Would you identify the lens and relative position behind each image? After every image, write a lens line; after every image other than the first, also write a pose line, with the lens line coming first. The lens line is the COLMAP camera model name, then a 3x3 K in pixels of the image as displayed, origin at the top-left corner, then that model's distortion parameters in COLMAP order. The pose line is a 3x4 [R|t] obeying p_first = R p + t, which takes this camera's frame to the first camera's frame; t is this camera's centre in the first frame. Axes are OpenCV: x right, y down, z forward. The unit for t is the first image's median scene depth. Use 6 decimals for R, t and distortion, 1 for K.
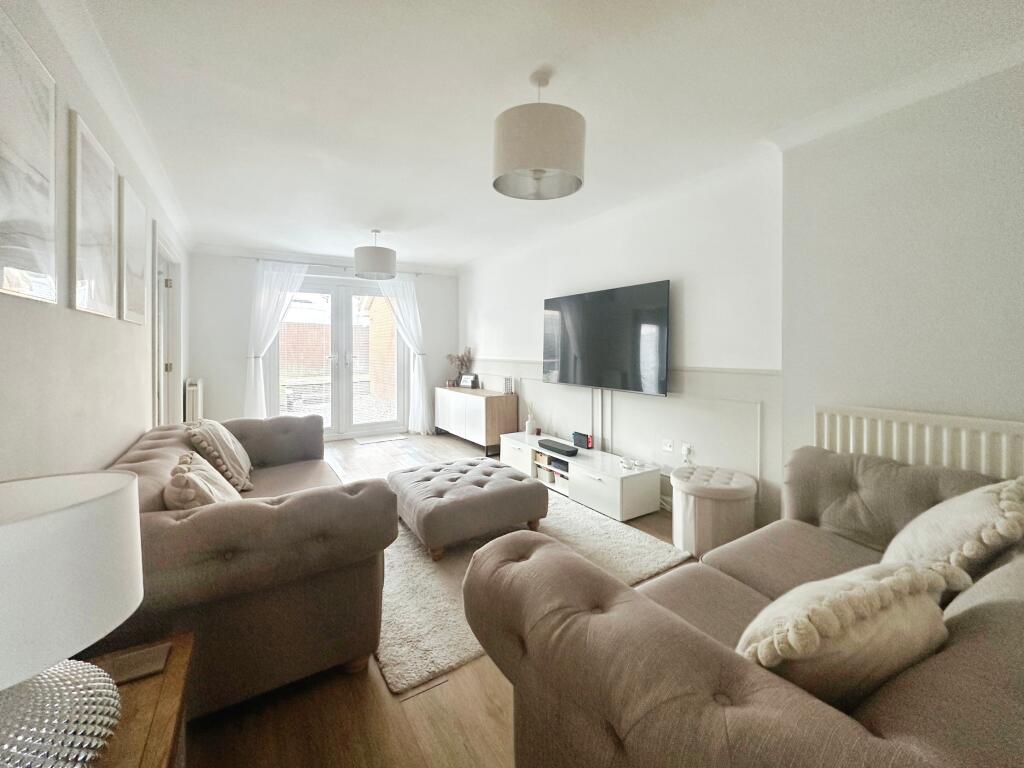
lens RADIAL K [[420.9, 0, 507.3], [0, 420.9, 345.2], [0, 0, 1]] dist [-0.000386, -0.000037]
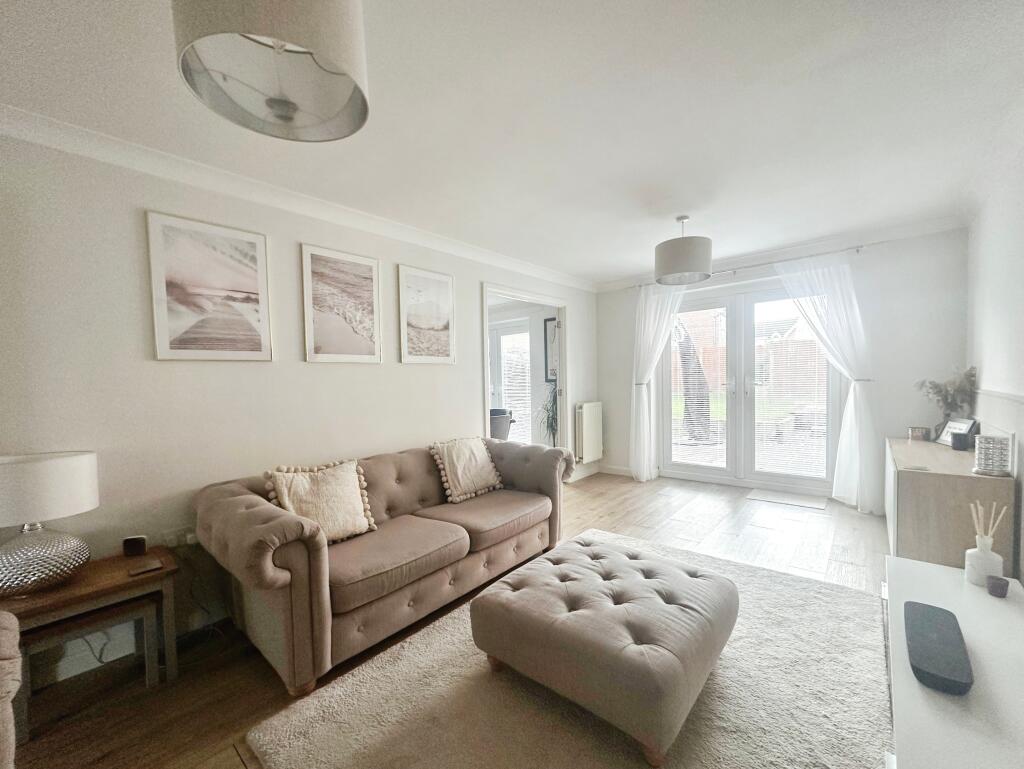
lens RADIAL K [[413.7, 0, 513.3], [0, 413.7, 391.1], [0, 0, 1]] dist [0.000002, 0.000012]
pose [[0.306389, 0.027689, -0.951504, 0.248094], [0.031811, 0.998721, 0.039306, -0.002817], [0.951375, -0.042311, 0.305116, 0.394152]]
